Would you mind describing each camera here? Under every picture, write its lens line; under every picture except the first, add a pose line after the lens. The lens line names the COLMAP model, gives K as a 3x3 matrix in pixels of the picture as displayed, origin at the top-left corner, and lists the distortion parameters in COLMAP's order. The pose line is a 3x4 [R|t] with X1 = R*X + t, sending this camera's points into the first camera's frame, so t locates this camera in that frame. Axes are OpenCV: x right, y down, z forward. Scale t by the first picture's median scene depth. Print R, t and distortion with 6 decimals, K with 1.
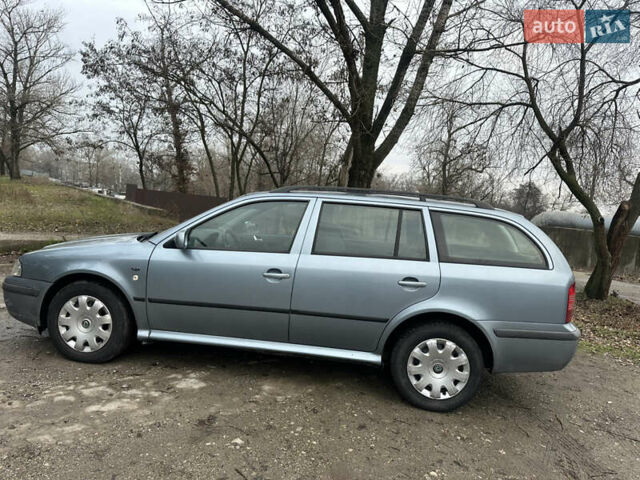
lens RADIAL K [[442.7, 0, 320.3], [0, 442.7, 236.2], [0, 0, 1]] dist [0.035741, -0.044602]
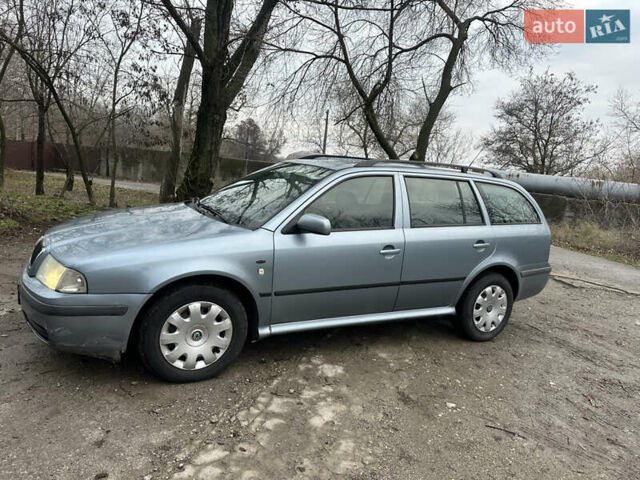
lens RADIAL K [[442.7, 0, 315.8], [0, 442.7, 242.6], [0, 0, 1]] dist [0.035741, -0.044602]
pose [[0.833310, -0.104270, 0.542883, -0.795372], [0.017092, 0.986440, 0.163228, -0.101412], [-0.552541, -0.126741, 0.823793, 0.245051]]
